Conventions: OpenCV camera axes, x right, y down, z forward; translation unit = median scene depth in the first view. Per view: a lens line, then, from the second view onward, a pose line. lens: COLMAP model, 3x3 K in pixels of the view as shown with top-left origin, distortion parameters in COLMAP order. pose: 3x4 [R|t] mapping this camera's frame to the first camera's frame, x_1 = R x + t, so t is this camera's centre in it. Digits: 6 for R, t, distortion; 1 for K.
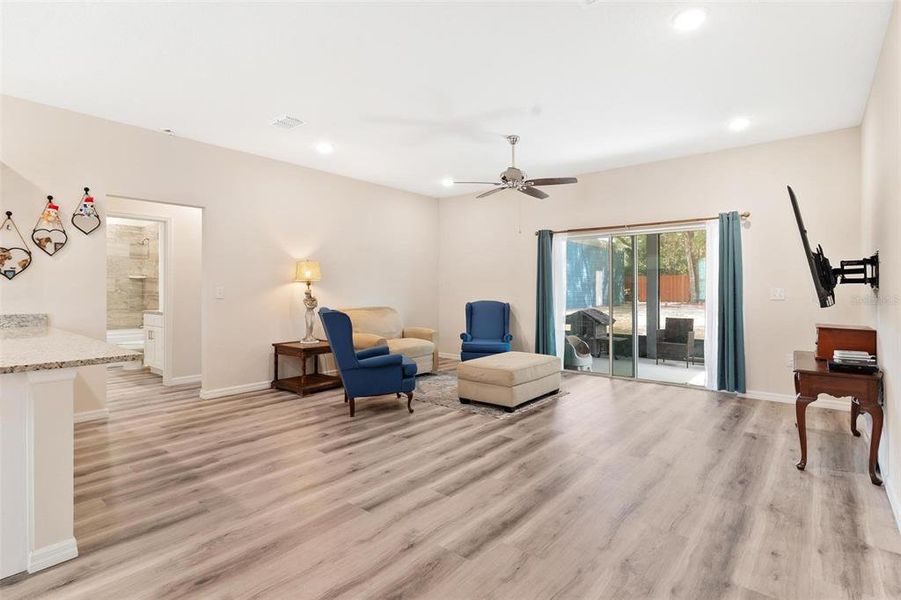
lens RADIAL K [[440.6, 0, 450.7], [0, 440.6, 293.1], [0, 0, 1]] dist [0.000171, 0.000038]
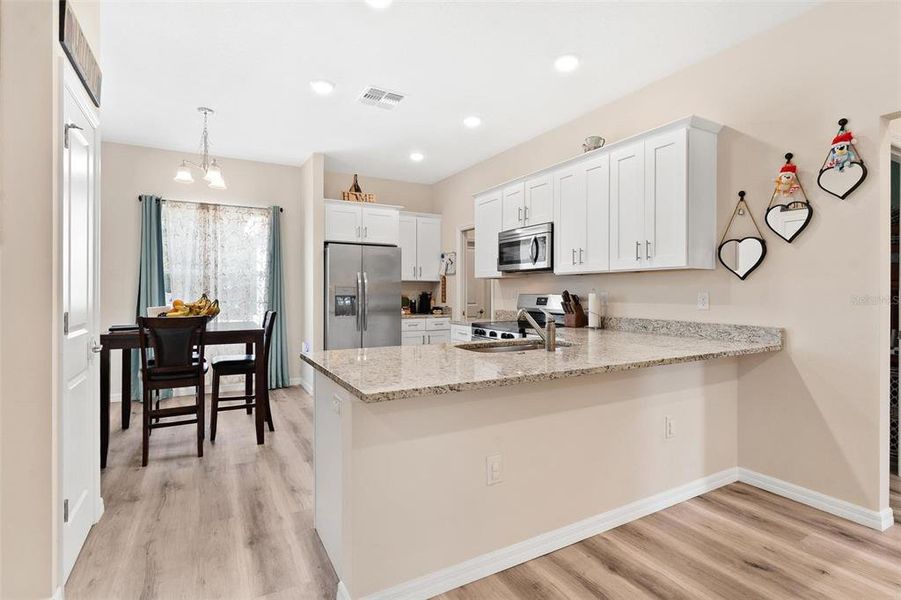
lens RADIAL K [[440.6, 0, 450.7], [0, 440.6, 293.1], [0, 0, 1]] dist [0.000171, 0.000038]
pose [[-0.360172, 0.002208, -0.932883, -0.110603], [-0.005582, 0.999974, 0.004522, -0.008255], [0.932869, 0.006836, -0.360150, 0.901015]]
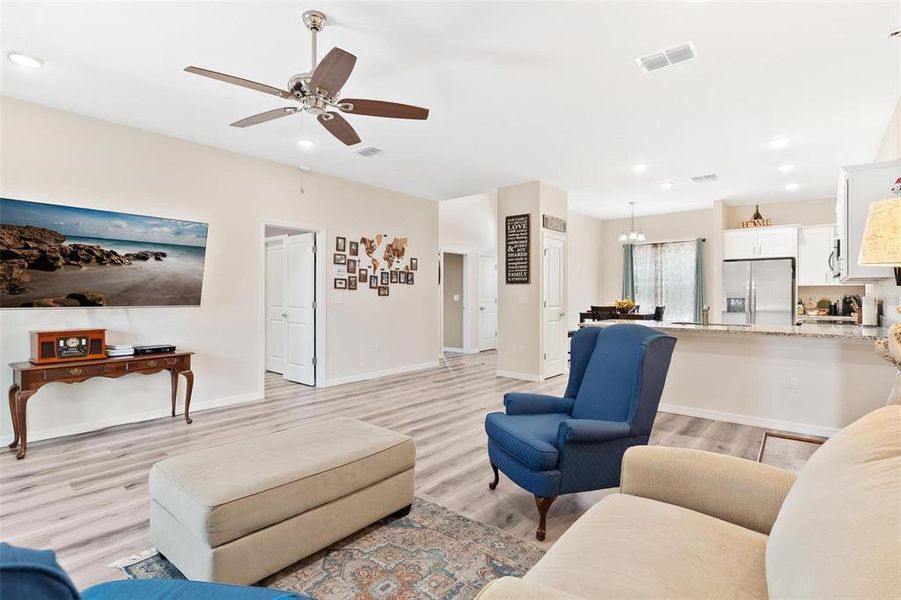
lens RADIAL K [[440.6, 0, 450.7], [0, 440.6, 293.1], [0, 0, 1]] dist [0.000171, 0.000038]
pose [[-0.999958, -0.000793, 0.009086, -0.045621], [-0.000799, 0.999999, -0.000624, -0.013457], [-0.009086, -0.000631, -0.999959, 2.196116]]
